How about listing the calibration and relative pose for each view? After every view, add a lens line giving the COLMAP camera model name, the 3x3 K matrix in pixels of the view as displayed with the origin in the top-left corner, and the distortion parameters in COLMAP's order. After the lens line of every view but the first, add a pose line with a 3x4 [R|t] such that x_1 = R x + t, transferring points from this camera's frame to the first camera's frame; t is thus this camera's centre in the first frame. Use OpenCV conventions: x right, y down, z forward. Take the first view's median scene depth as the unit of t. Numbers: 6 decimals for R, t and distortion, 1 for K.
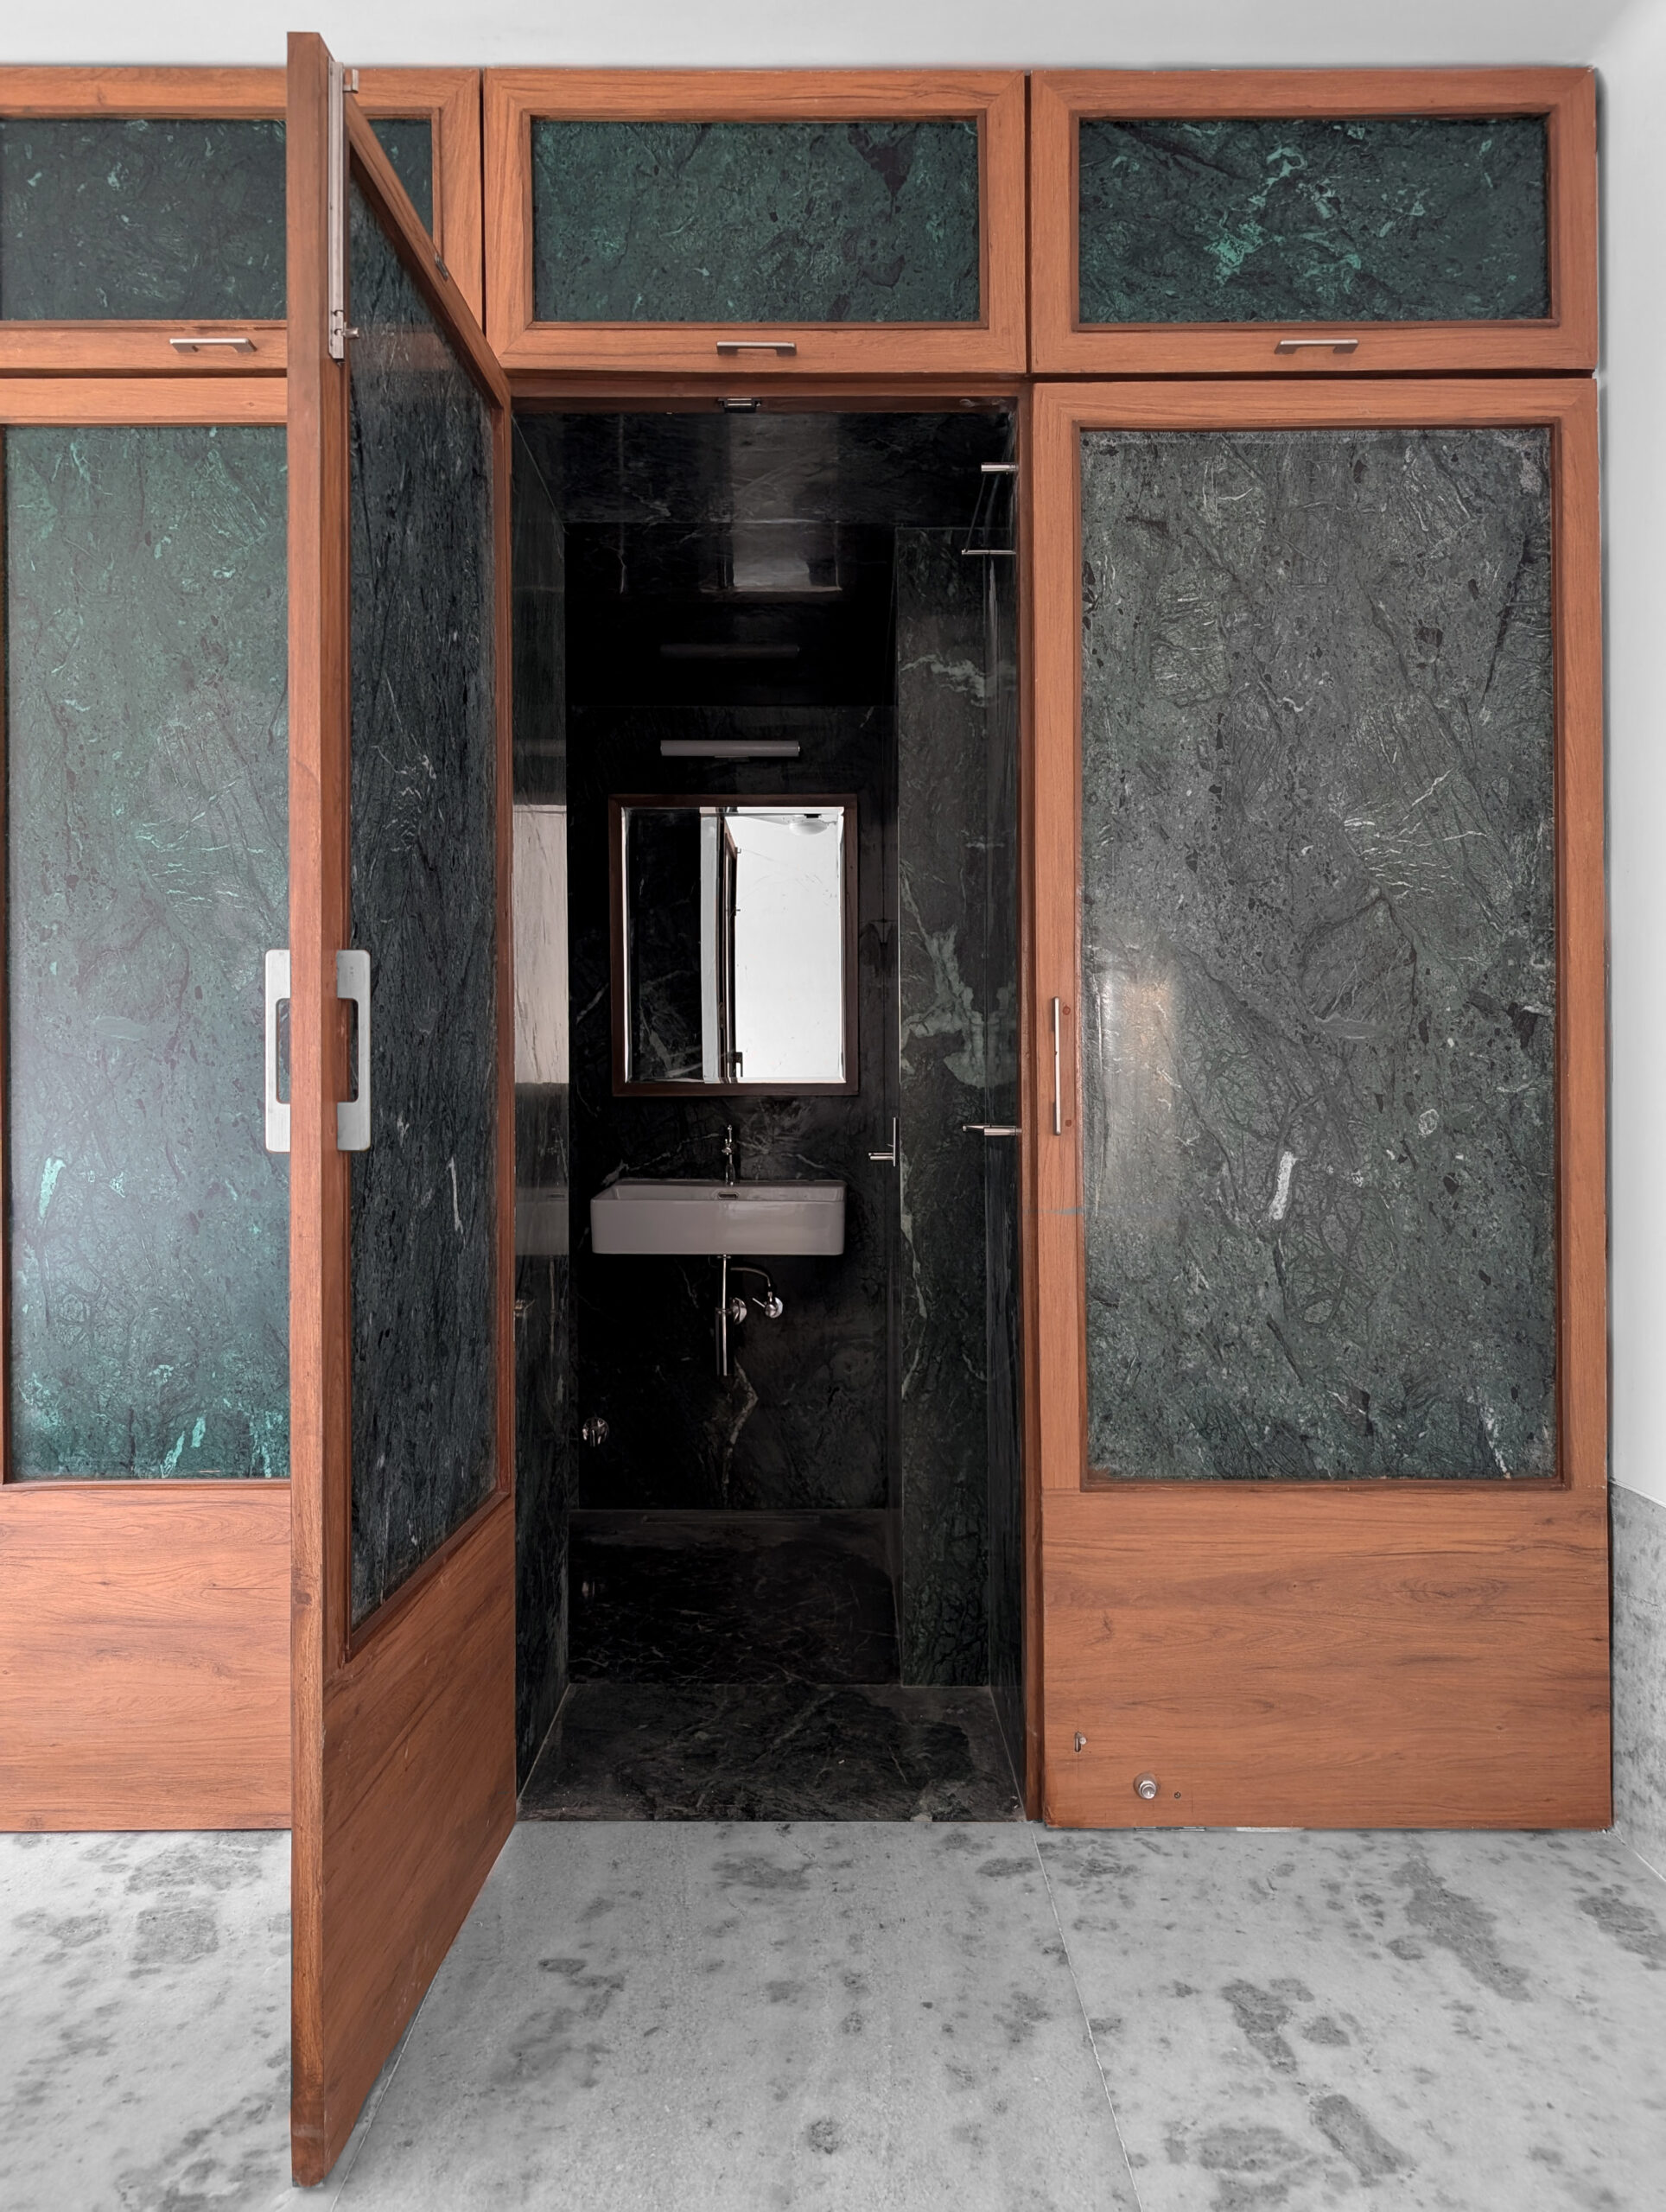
lens RADIAL K [[1596.1, 0, 833.0], [0, 1596.1, 1106.0], [0, 0, 1]] dist [0.003920, -0.002874]
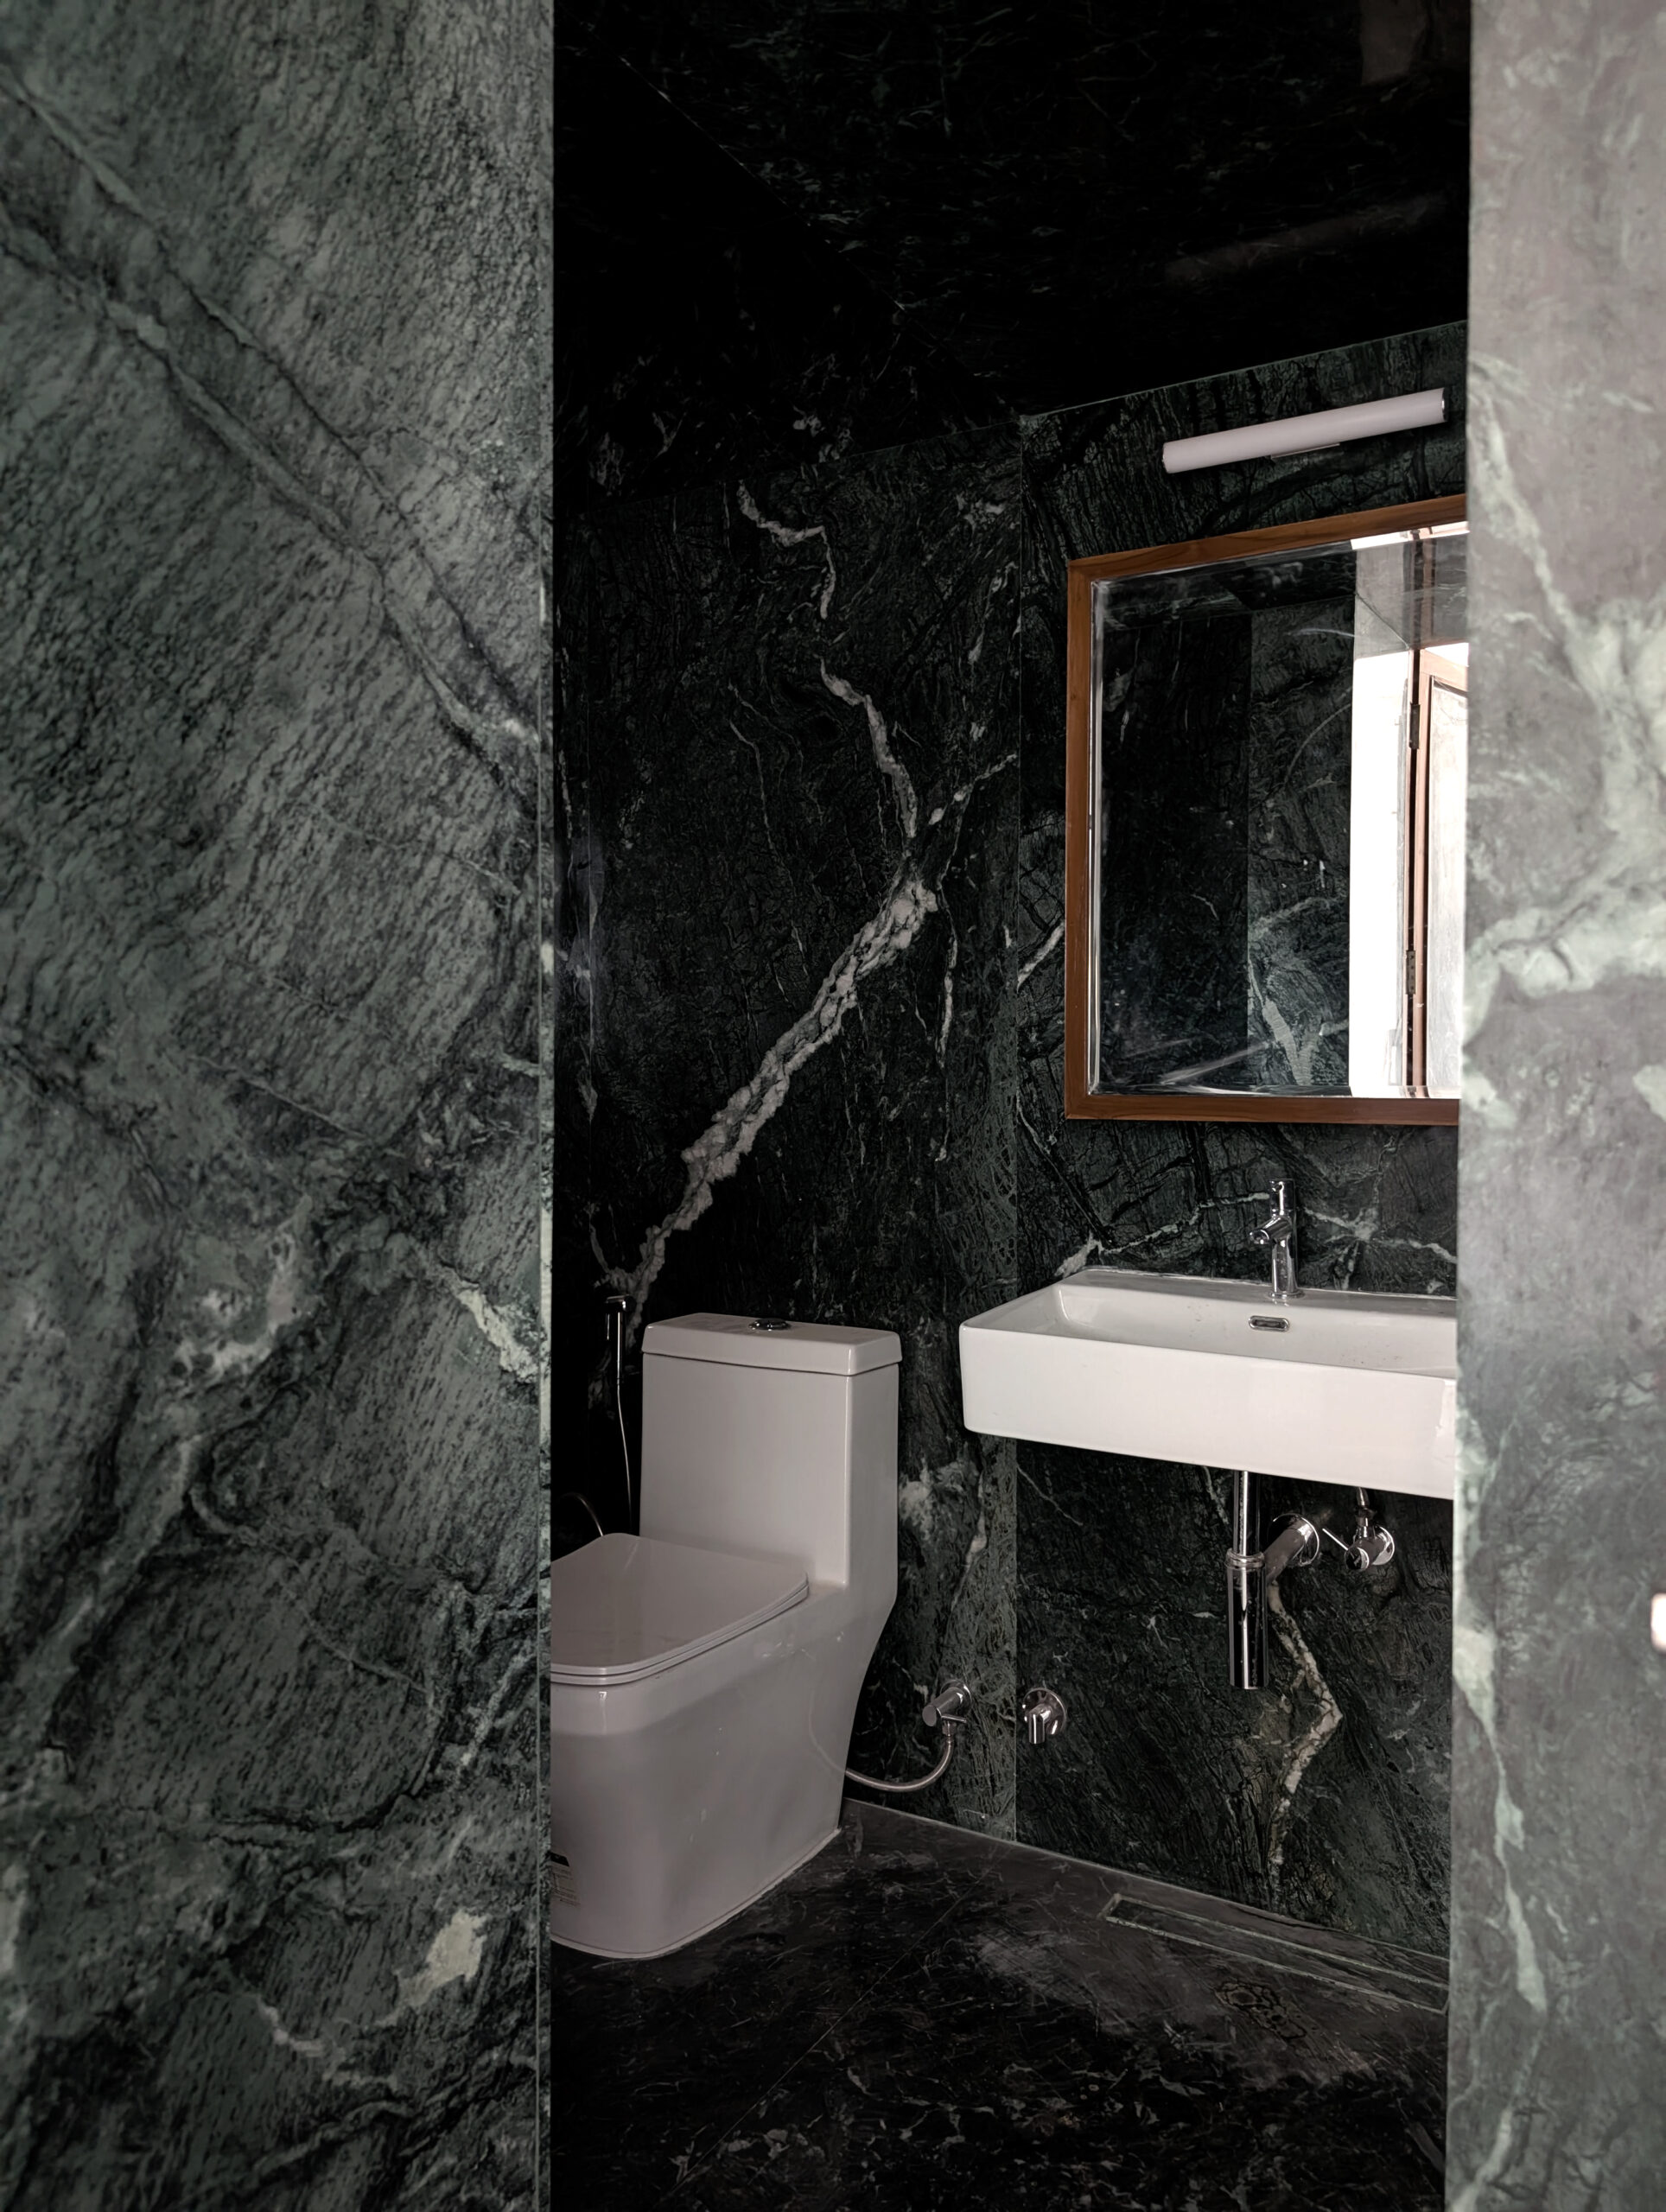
lens RADIAL K [[1596.1, 0, 833.0], [0, 1596.1, 1106.0], [0, 0, 1]] dist [0.003920, -0.002874]
pose [[0.872379, 0.018148, -0.488494, 0.057847], [-0.010441, 0.999774, 0.018497, -0.019256], [0.488719, -0.011036, 0.872371, 0.486614]]
